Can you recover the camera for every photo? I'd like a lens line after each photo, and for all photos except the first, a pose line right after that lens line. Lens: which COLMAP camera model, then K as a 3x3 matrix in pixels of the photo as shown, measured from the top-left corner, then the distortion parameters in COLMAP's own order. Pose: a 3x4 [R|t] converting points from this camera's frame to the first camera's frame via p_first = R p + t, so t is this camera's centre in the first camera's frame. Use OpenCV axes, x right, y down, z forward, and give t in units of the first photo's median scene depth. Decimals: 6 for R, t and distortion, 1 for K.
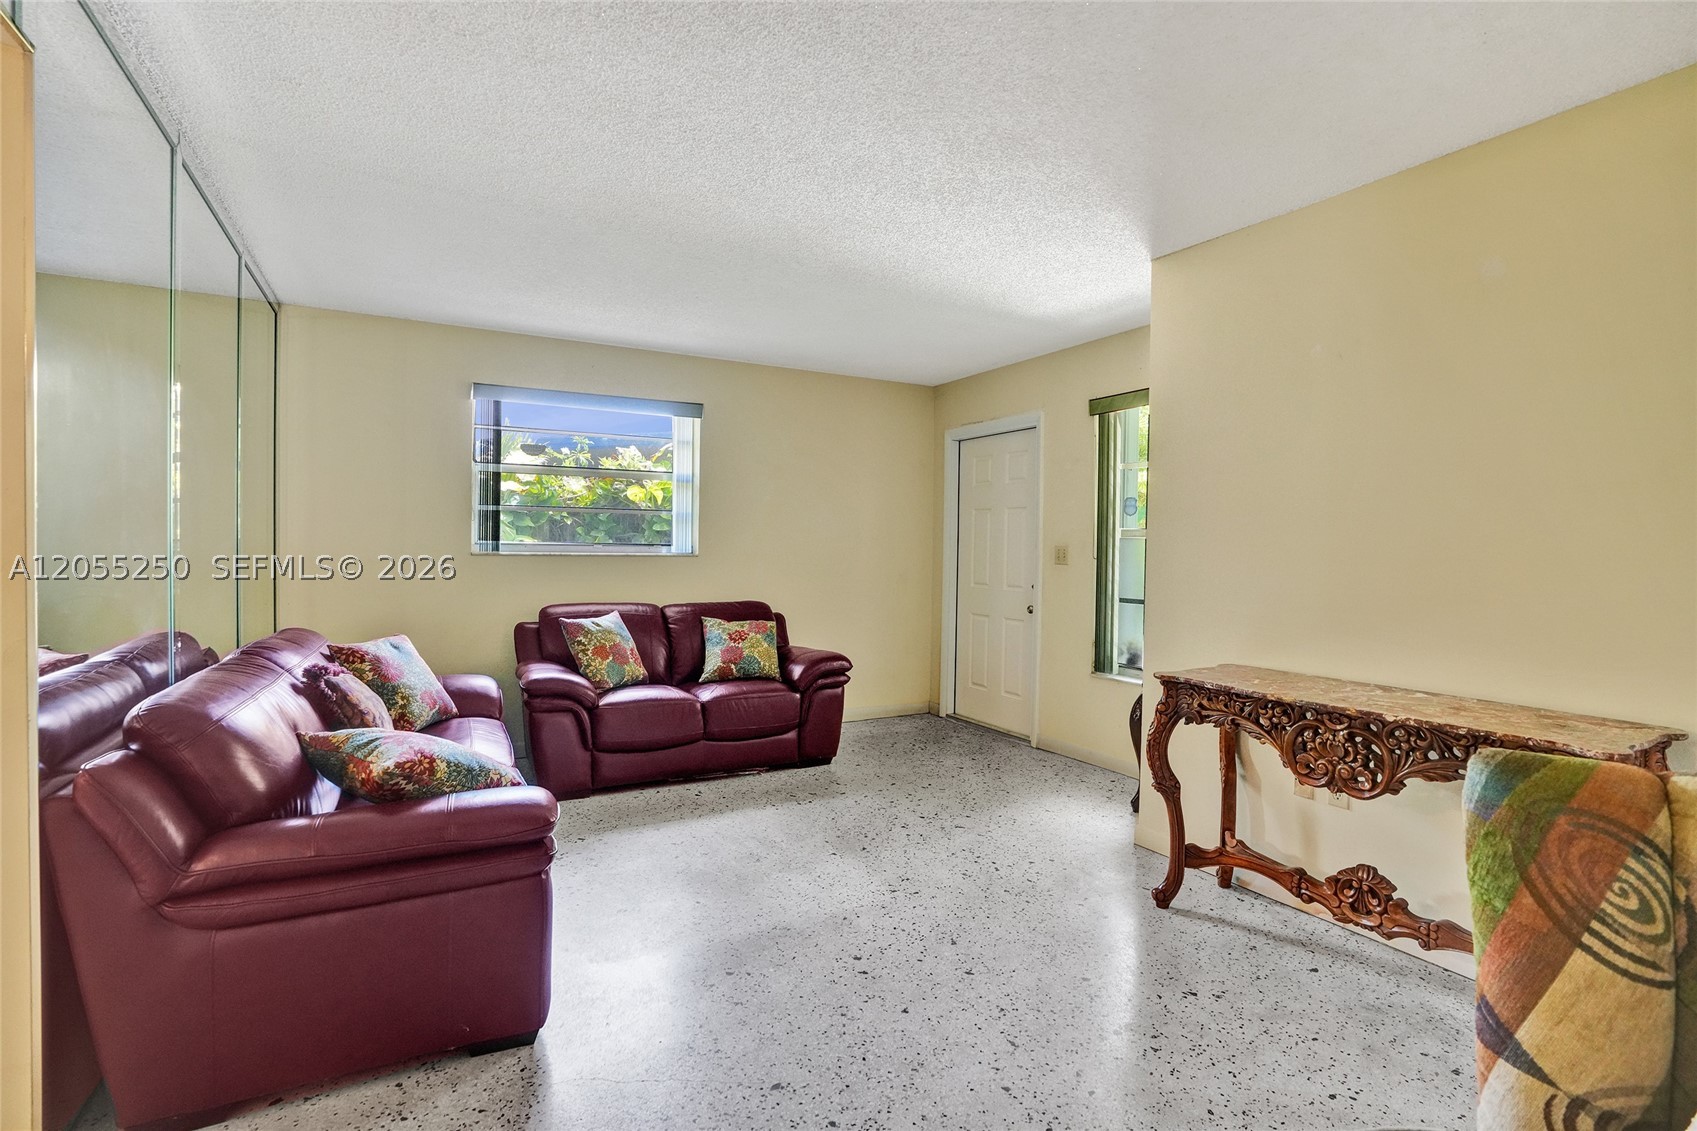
lens RADIAL K [[819.2, 0, 859.0], [0, 819.2, 552.1], [0, 0, 1]] dist [-0.053389, 0.029662]
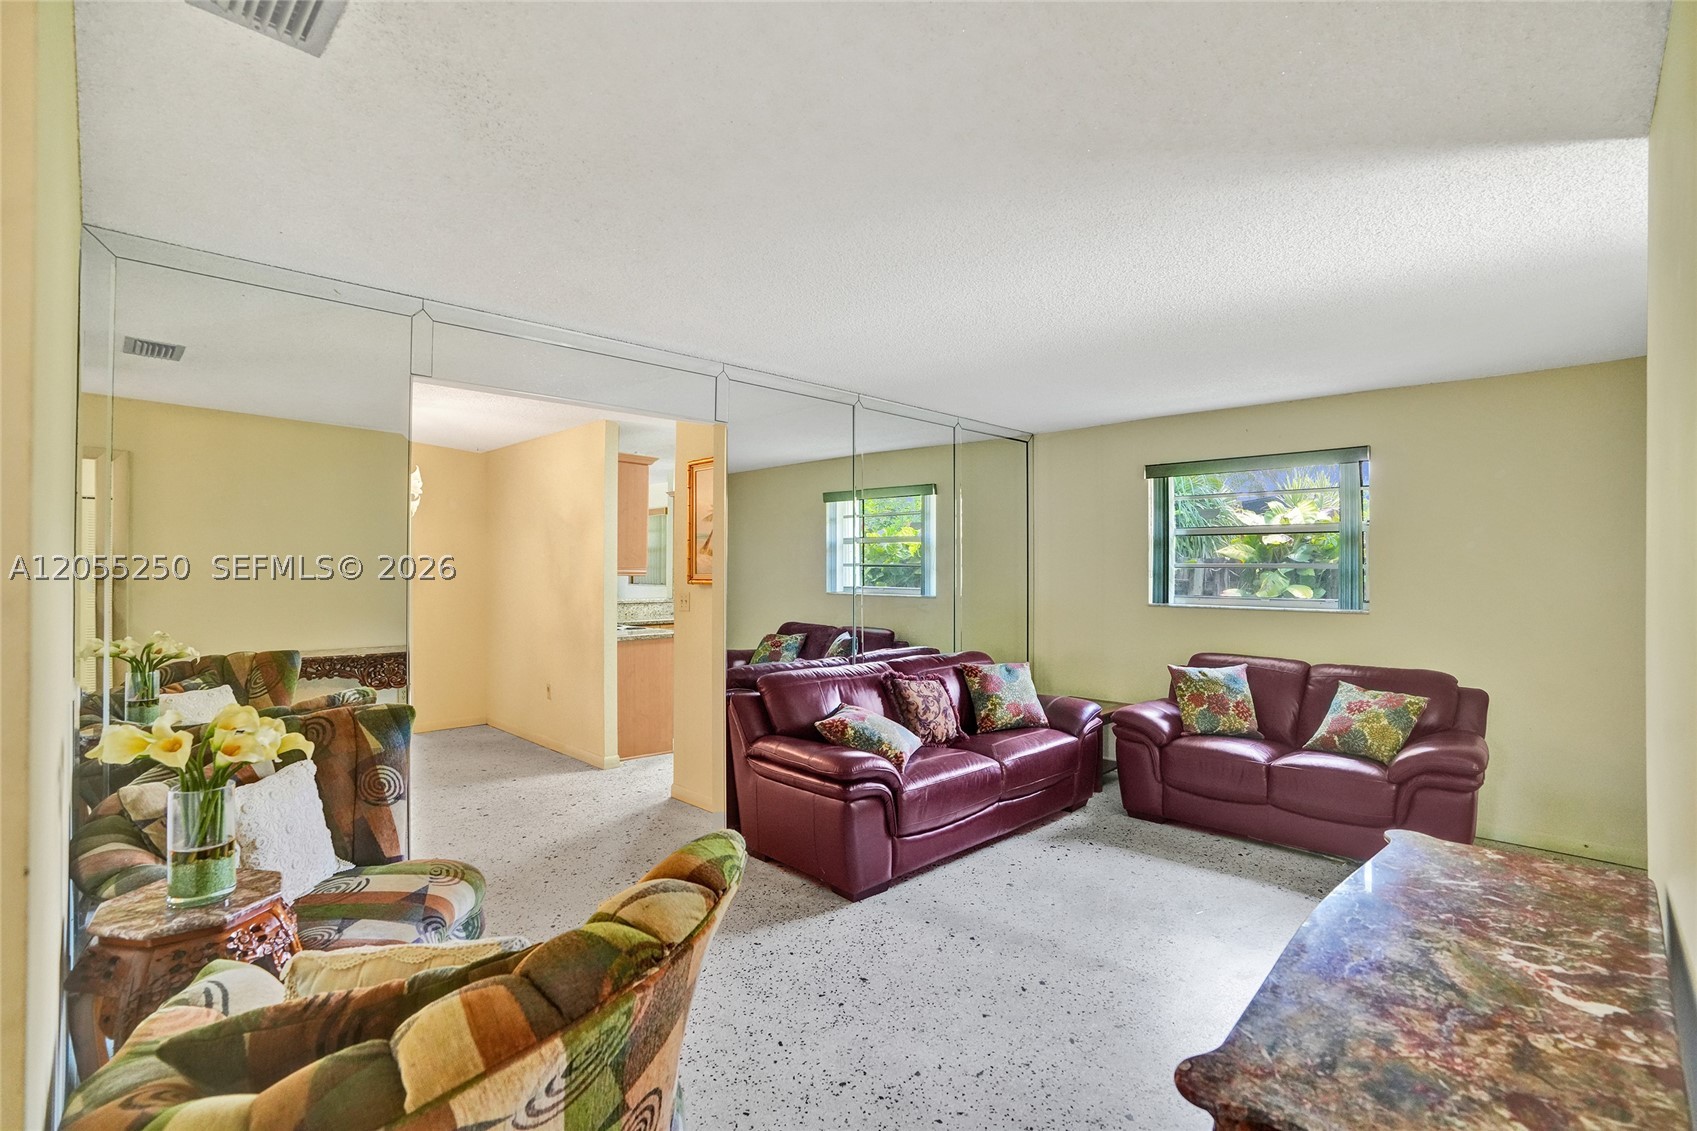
lens RADIAL K [[795.9, 0, 840.4], [0, 795.9, 560.1], [0, 0, 1]] dist [0.000731, -0.000081]
pose [[0.262969, -0.018840, -0.964620, 0.821551], [-0.002917, 0.999789, -0.020322, -0.058242], [0.964800, 0.008158, 0.262858, 0.340023]]
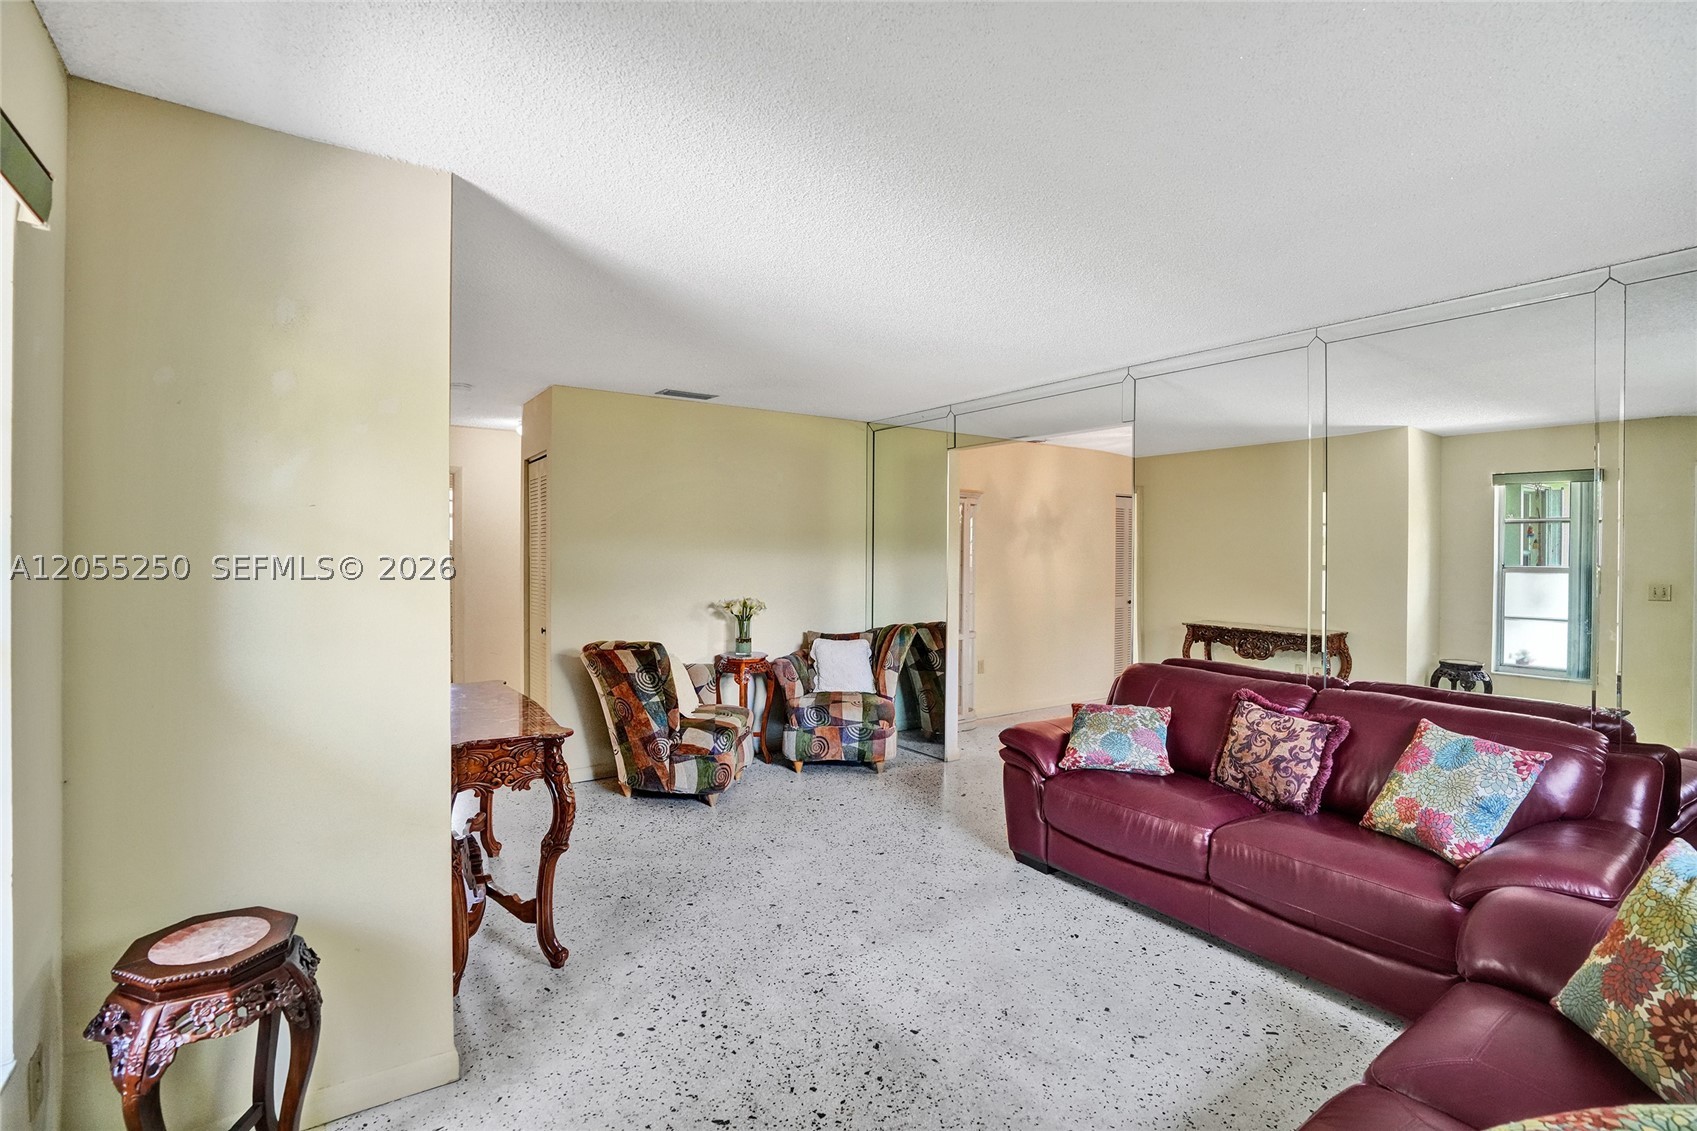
lens RADIAL K [[788.4, 0, 853.3], [0, 788.4, 565.7], [0, 0, 1]] dist [-0.068024, 0.033085]
pose [[-0.995198, -0.014195, -0.096847, 0.105990], [-0.016707, 0.999543, 0.025183, -0.074252], [0.096445, 0.026680, -0.994981, 1.806967]]
